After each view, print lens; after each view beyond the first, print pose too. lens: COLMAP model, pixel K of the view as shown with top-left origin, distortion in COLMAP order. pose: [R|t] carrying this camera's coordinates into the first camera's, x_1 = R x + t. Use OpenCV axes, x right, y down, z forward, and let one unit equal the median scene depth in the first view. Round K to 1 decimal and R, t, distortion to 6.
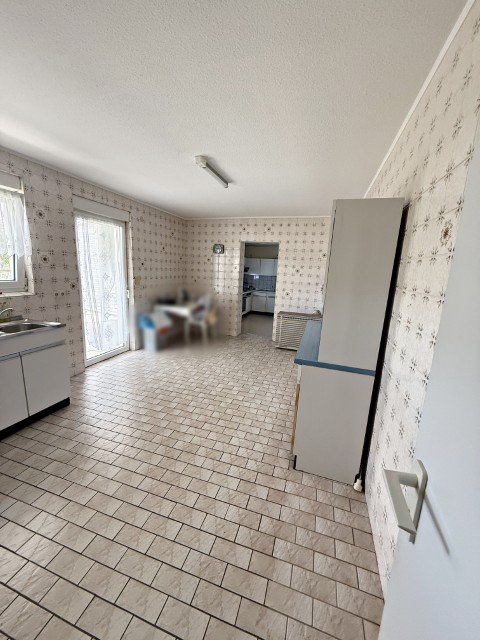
lens RADIAL K [[258.1, 0, 241.5], [0, 258.1, 319.2], [0, 0, 1]] dist [0.000022, -0.000190]
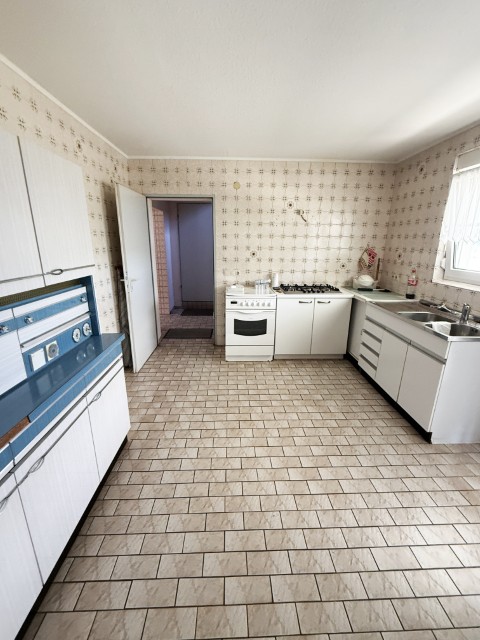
lens RADIAL K [[276.6, 0, 241.3], [0, 276.6, 323.2], [0, 0, 1]] dist [-0.000073, -0.000019]
pose [[-0.940076, 0.047107, -0.337696, 0.115957], [-0.113473, 0.890731, 0.440139, -0.339658], [0.321530, 0.452083, -0.832009, 1.707248]]
